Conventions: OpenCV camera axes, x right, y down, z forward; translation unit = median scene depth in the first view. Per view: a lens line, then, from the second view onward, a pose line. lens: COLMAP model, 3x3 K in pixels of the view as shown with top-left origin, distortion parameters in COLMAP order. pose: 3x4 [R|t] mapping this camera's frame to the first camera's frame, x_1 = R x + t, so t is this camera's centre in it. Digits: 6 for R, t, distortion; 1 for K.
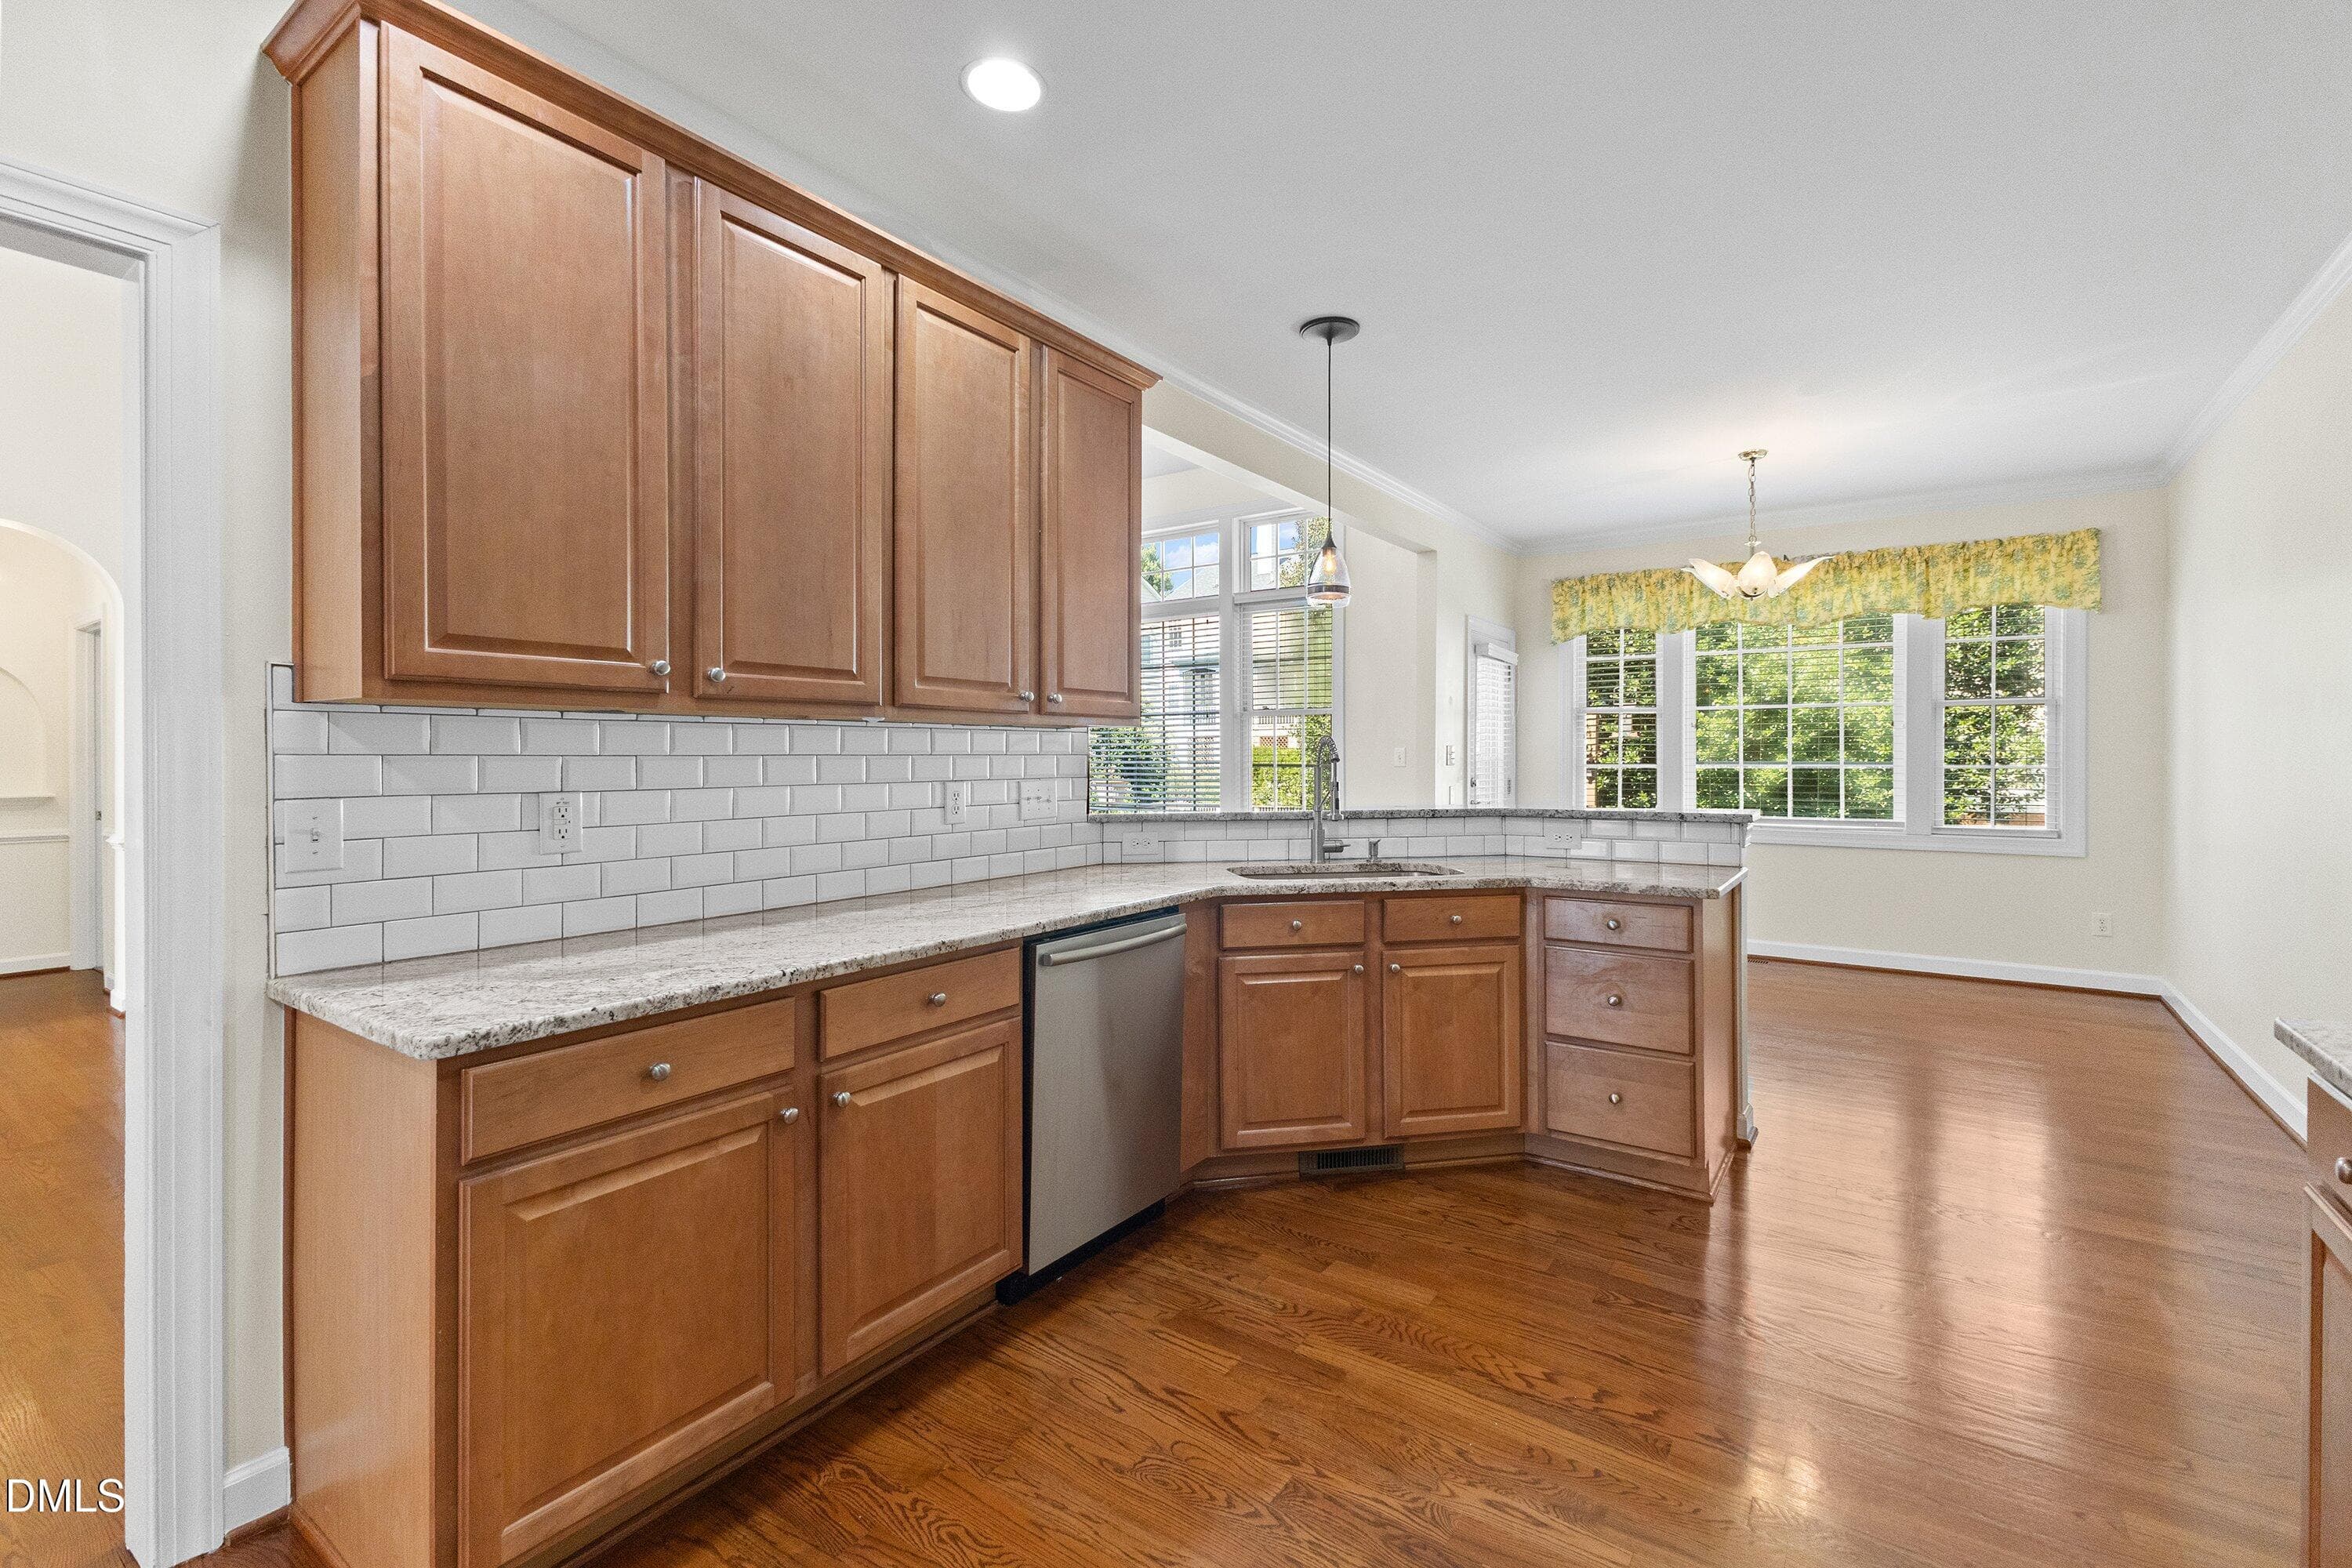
lens RADIAL K [[1010.0, 0, 1226.2], [0, 1010.0, 768.3], [0, 0, 1]] dist [0.085916, -0.048484]
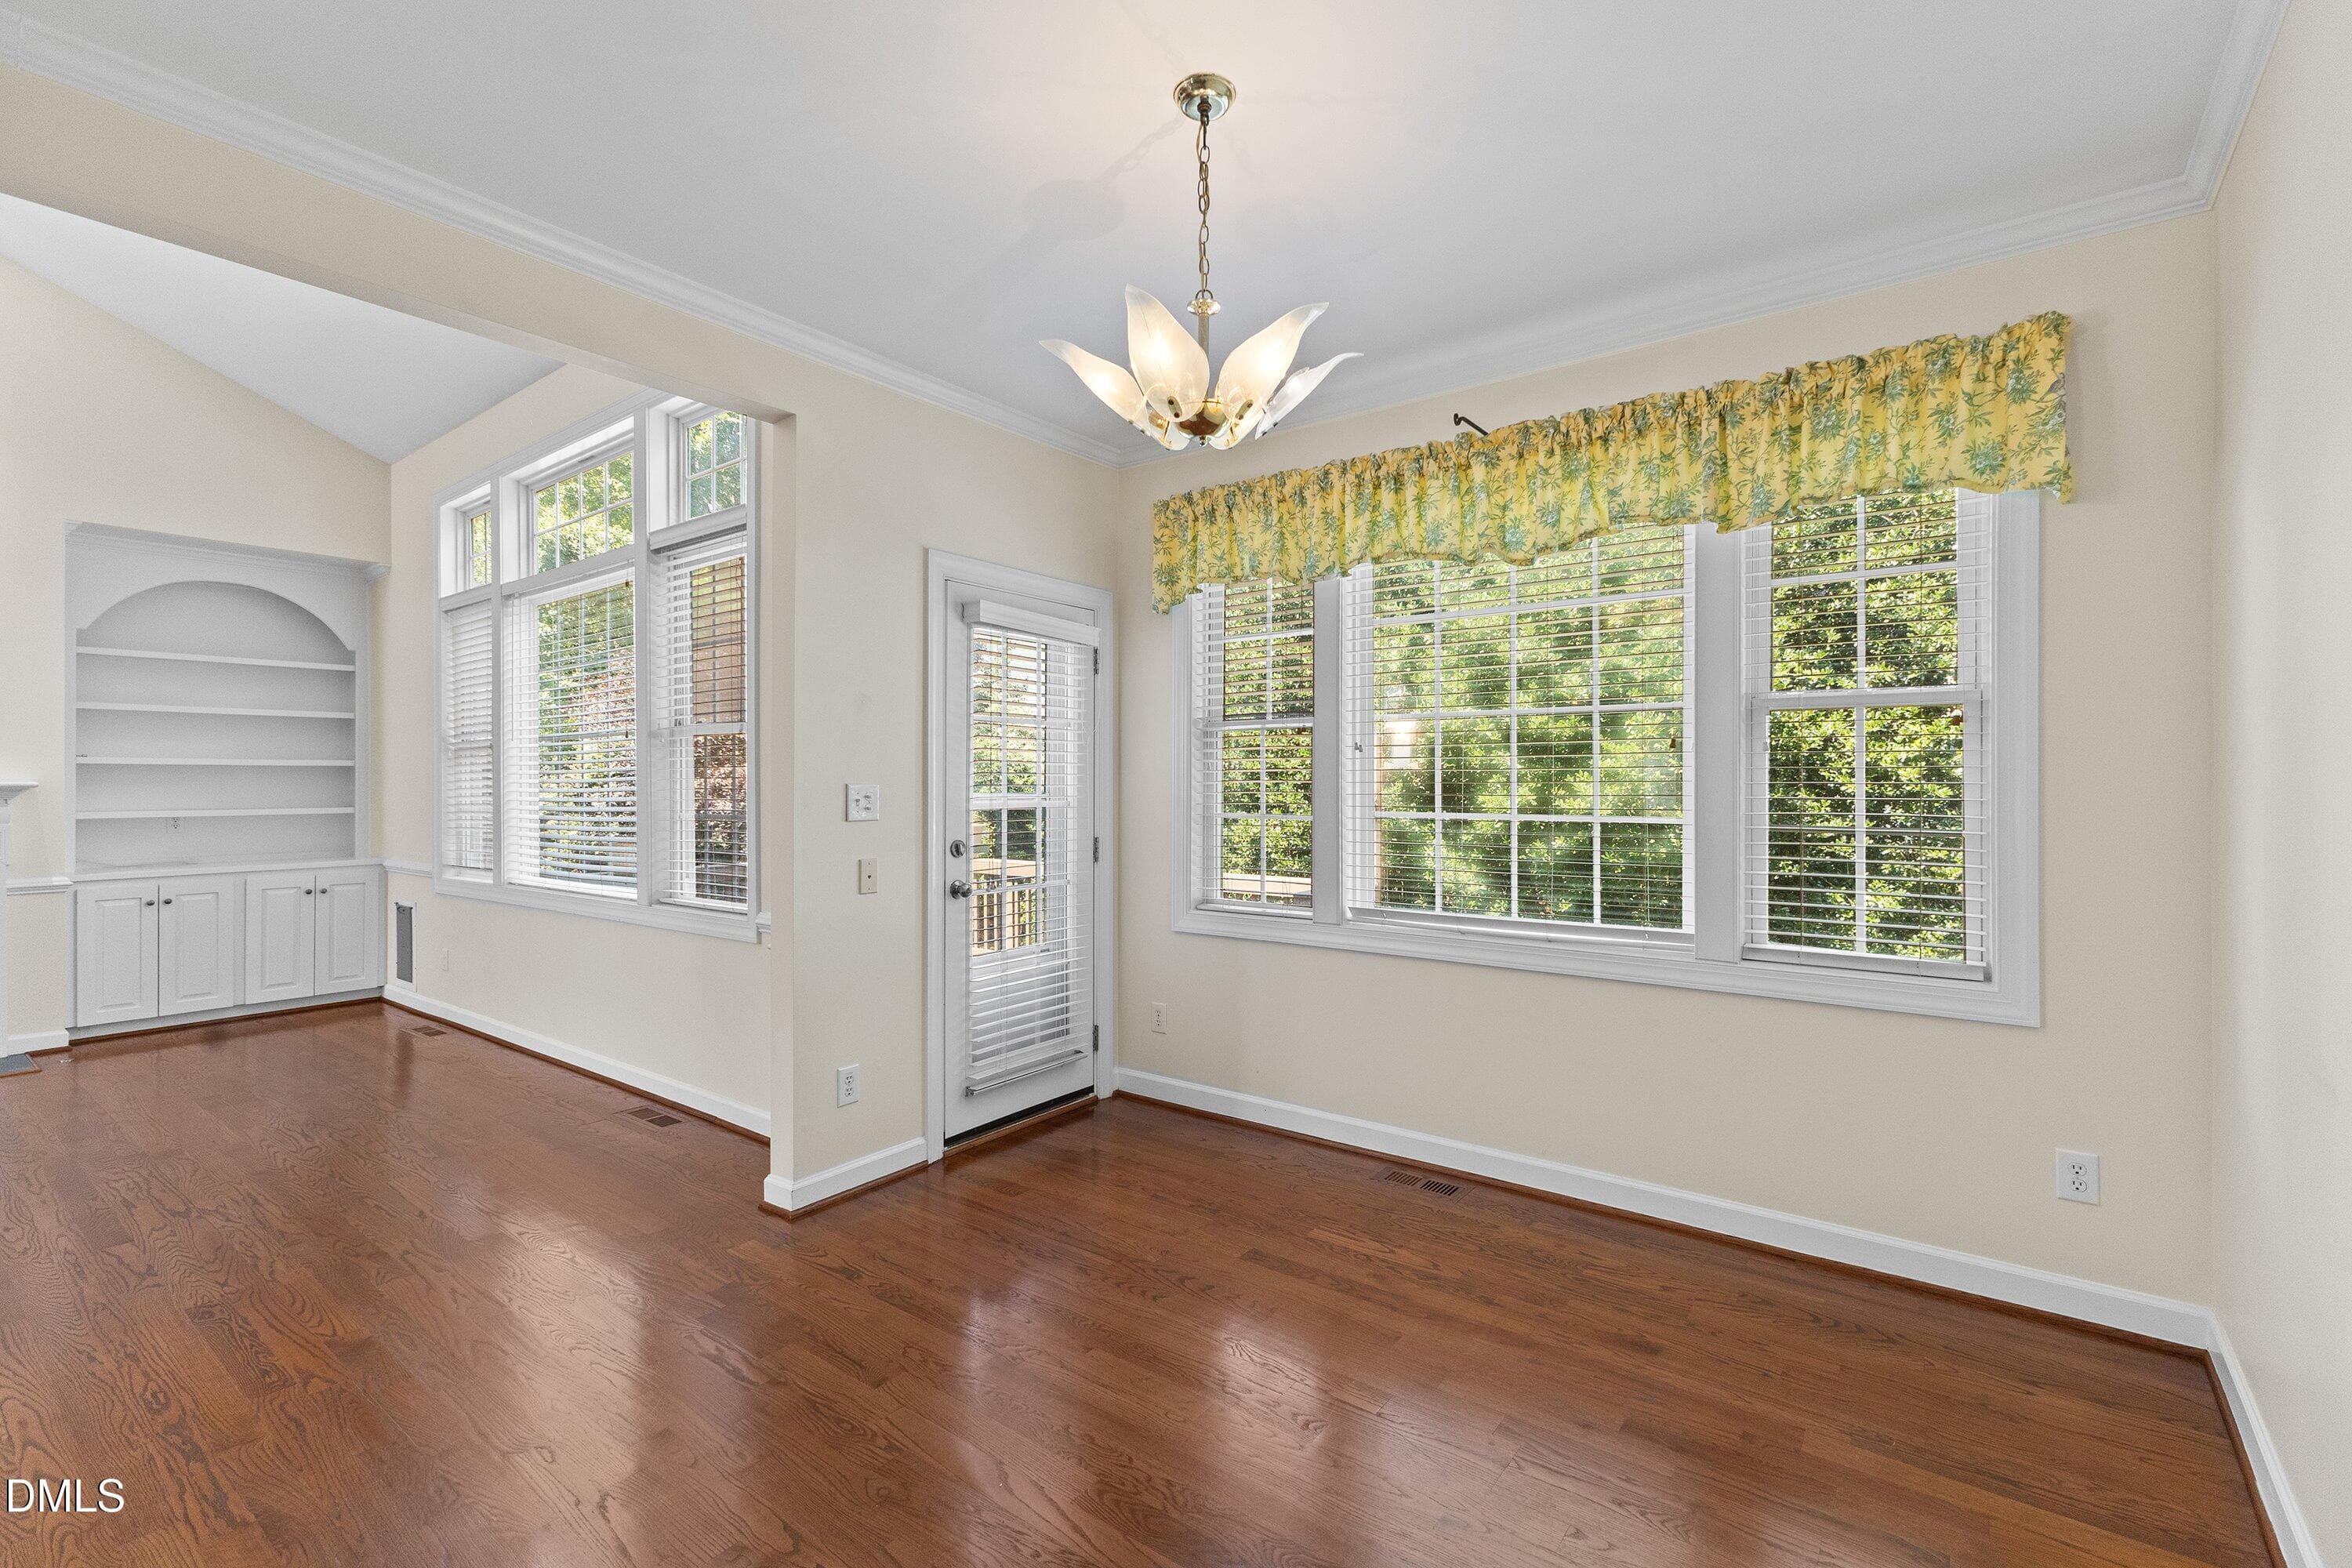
lens RADIAL K [[1030.8, 0, 1179.3], [0, 1030.8, 807.4], [0, 0, 1]] dist [0.001633, -0.000228]
pose [[0.997931, -0.000092, -0.064290, 0.449125], [0.000268, 0.999996, 0.002730, -0.012804], [0.064289, -0.002742, 0.997928, 0.493892]]
